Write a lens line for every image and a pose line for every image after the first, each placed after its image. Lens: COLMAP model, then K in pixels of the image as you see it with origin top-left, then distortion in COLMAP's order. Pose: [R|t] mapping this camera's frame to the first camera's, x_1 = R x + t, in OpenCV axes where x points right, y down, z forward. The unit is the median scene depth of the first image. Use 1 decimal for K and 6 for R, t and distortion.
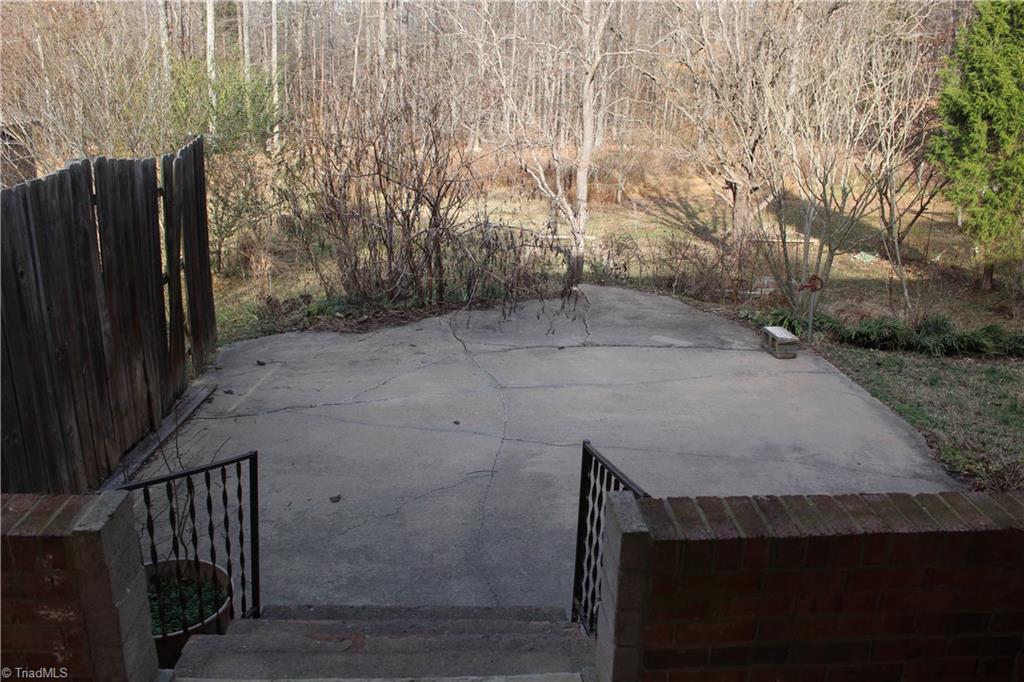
lens RADIAL K [[845.2, 0, 513.6], [0, 845.2, 345.3], [0, 0, 1]] dist [-0.160703, 0.124177]
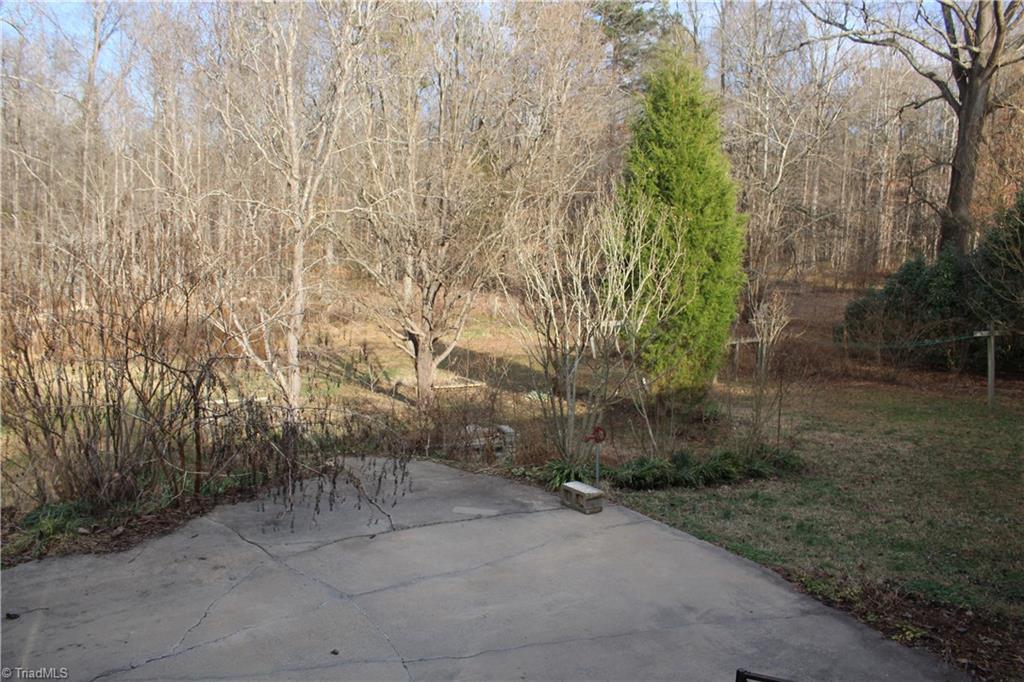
lens RADIAL K [[845.2, 0, 513.6], [0, 845.2, 345.3], [0, 0, 1]] dist [-0.160703, 0.124177]
pose [[0.885677, -0.050207, 0.461579, -0.121113], [0.128279, 0.981901, -0.139339, -0.030858], [-0.446229, 0.182620, 0.876087, 0.071567]]
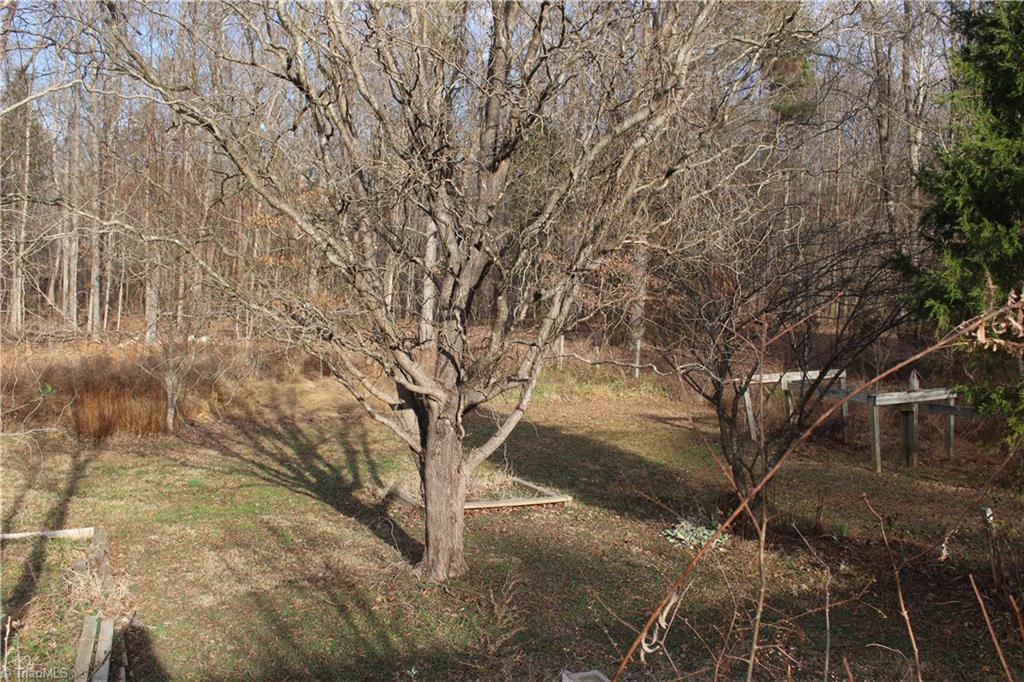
lens RADIAL K [[957.3, 0, 512.0], [0, 957.3, 341.0], [0, 0, 1]] dist [-0.120825, -0.002144]
pose [[0.905399, -0.010057, 0.424442, 0.127838], [0.109561, 0.971393, -0.210693, -0.140983], [-0.410181, 0.237264, 0.880601, 0.679460]]
